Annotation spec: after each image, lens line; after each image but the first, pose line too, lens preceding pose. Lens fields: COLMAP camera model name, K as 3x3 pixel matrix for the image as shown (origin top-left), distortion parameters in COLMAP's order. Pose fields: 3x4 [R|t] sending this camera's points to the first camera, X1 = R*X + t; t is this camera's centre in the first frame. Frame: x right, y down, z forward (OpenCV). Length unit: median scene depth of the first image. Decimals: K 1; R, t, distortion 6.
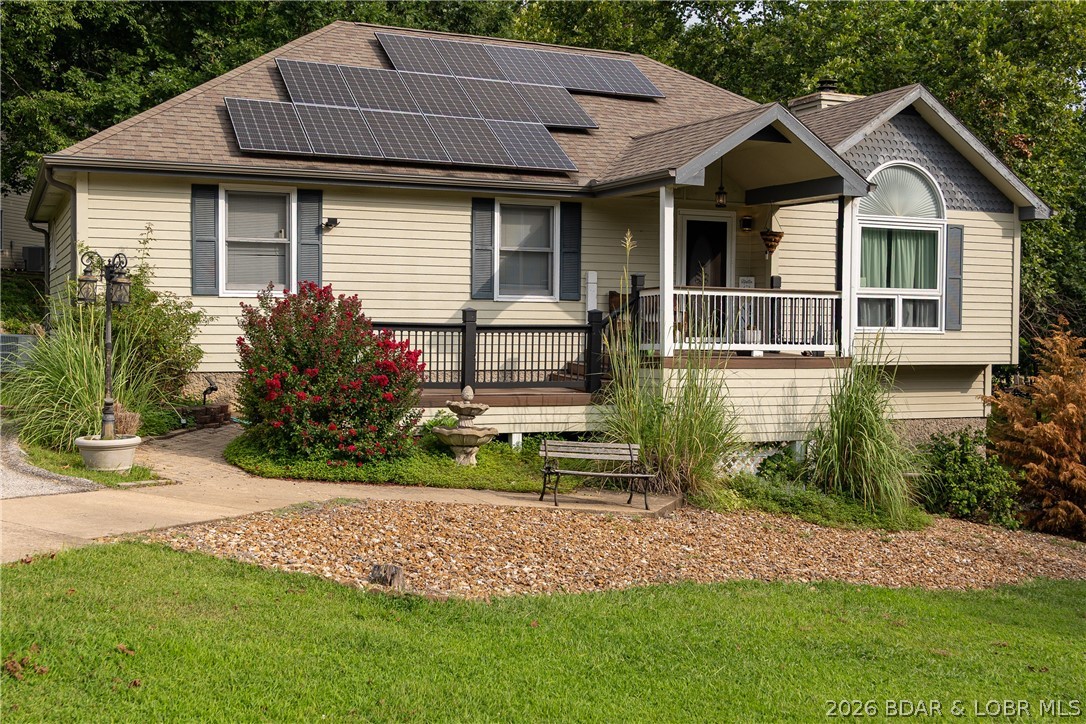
lens RADIAL K [[1213.7, 0, 543.0], [0, 1213.7, 362.0], [0, 0, 1]] dist [-0.015104, 0.008531]
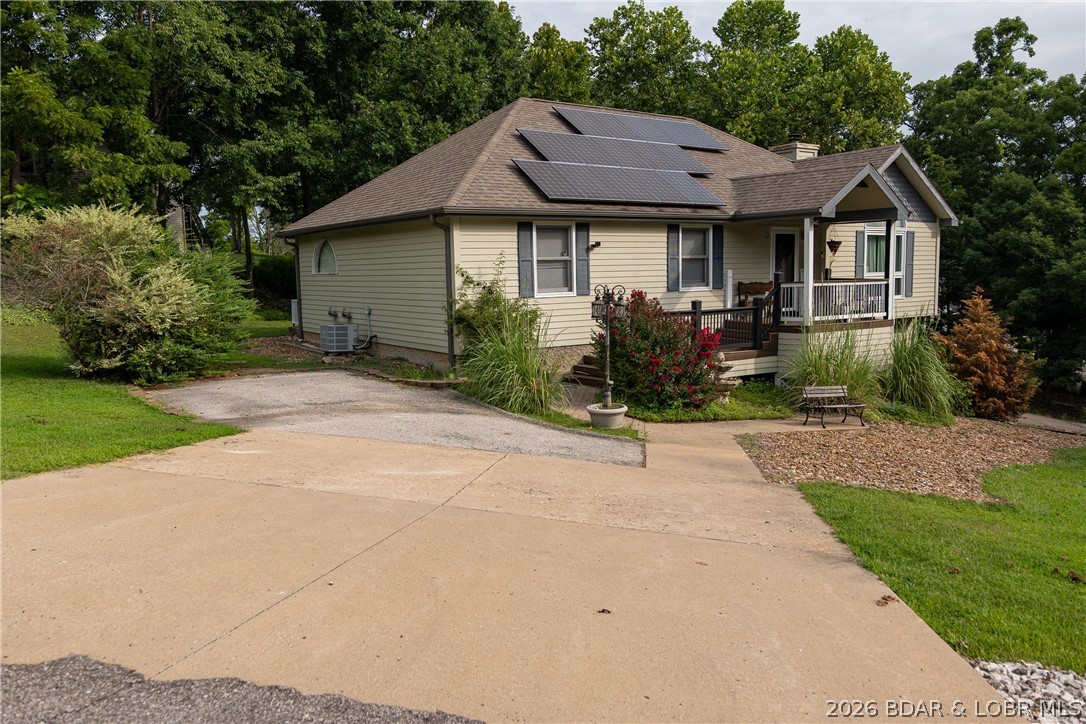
lens RADIAL K [[823.9, 0, 522.2], [0, 823.9, 362.2], [0, 0, 1]] dist [-0.010051, 0.000532]
pose [[0.982744, -0.049686, 0.178174, -0.427055], [0.035619, 0.996053, 0.081300, -0.053462], [-0.181511, -0.073551, 0.980635, 0.007162]]
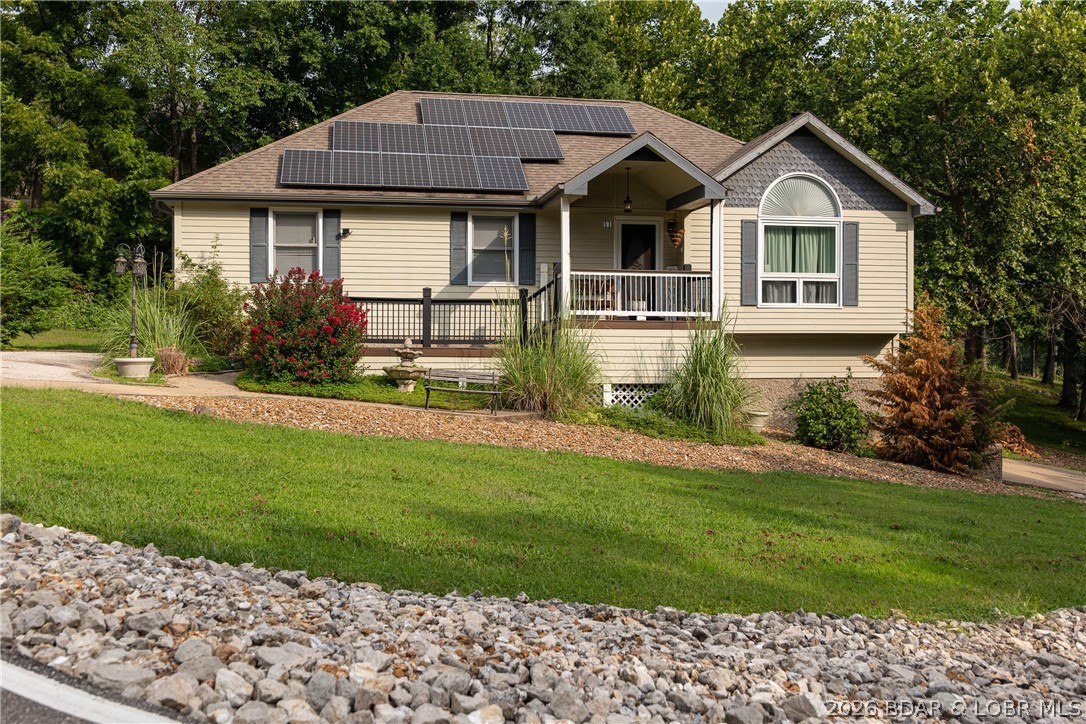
lens RADIAL K [[1085.2, 0, 543.0], [0, 1085.2, 362.0], [0, 0, 1]] dist [0.001683, -0.019433]
pose [[0.974502, -0.006383, -0.224287, 0.321819], [0.001759, 0.999782, -0.020813, 0.062995], [0.224371, 0.019888, 0.974301, -0.188081]]
